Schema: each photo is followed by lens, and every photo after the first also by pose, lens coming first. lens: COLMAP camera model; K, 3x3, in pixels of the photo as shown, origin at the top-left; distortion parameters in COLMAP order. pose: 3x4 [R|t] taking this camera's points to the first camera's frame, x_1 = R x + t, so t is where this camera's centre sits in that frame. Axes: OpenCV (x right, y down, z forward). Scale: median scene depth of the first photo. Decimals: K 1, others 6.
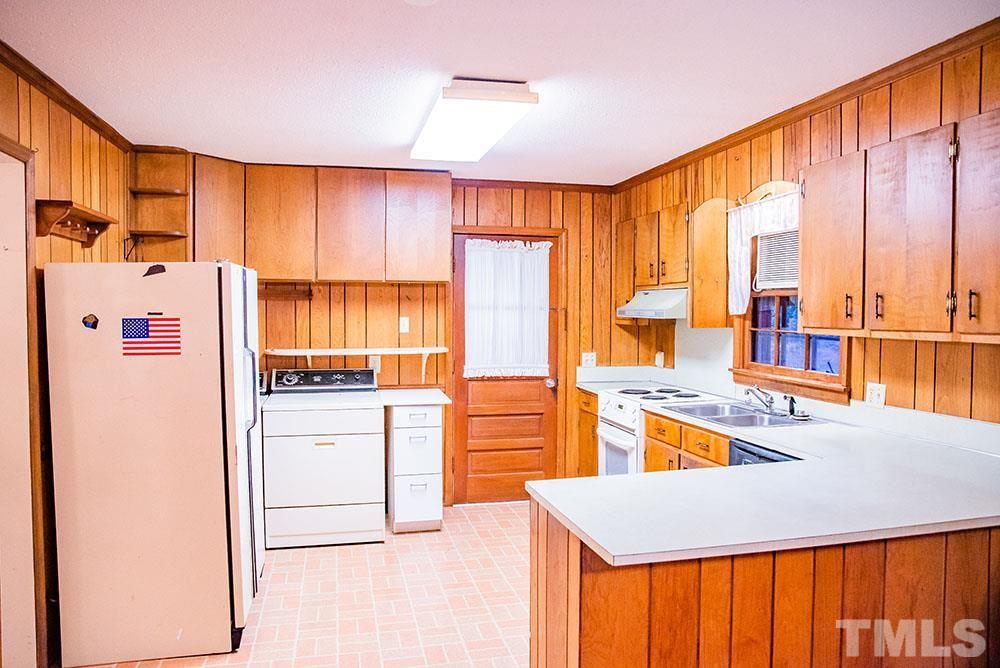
lens RADIAL K [[701.4, 0, 492.0], [0, 701.4, 337.3], [0, 0, 1]] dist [-0.070053, 0.040252]
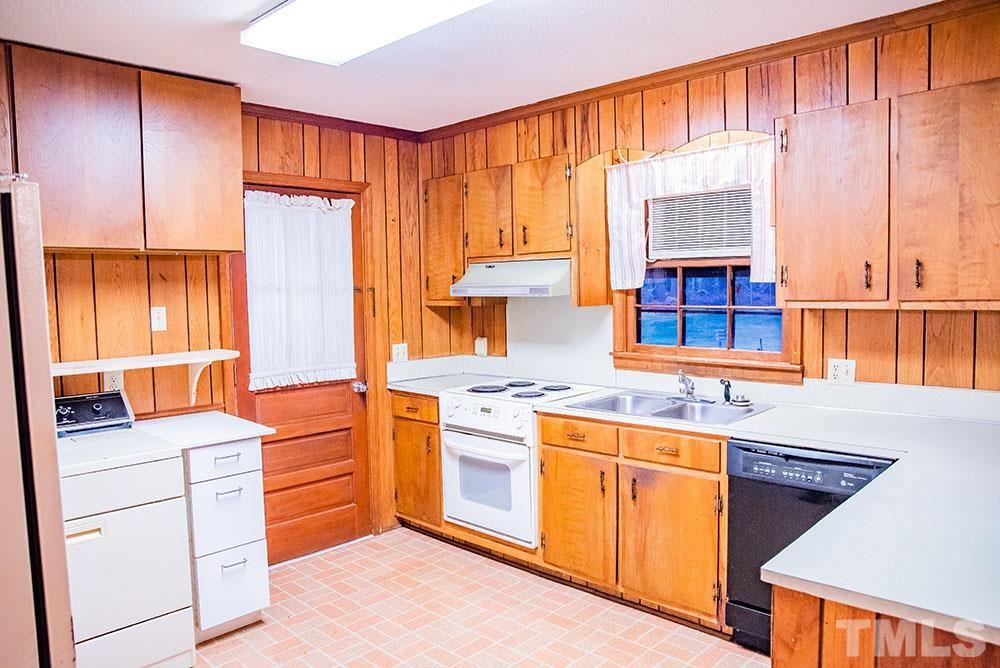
lens RADIAL K [[710.6, 0, 484.3], [0, 710.6, 333.5], [0, 0, 1]] dist [-0.066376, 0.005051]
pose [[0.843594, -0.055295, 0.534127, -0.235053], [0.044102, 0.998458, 0.033710, -0.013777], [-0.535168, -0.004881, 0.844732, 0.315478]]
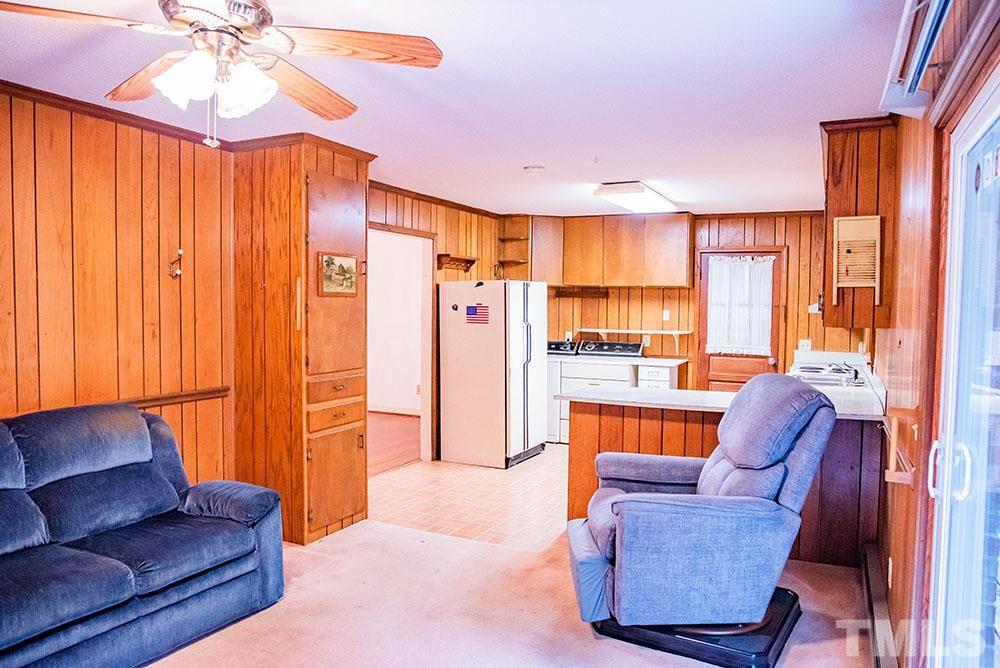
lens RADIAL K [[688.7, 0, 490.9], [0, 688.7, 333.9], [0, 0, 1]] dist [-0.065804, 0.003668]
pose [[0.778803, 0.035740, -0.626249, 0.539039], [-0.035579, 0.999285, 0.012784, 0.018095], [0.626258, 0.012325, 0.779518, -0.397350]]
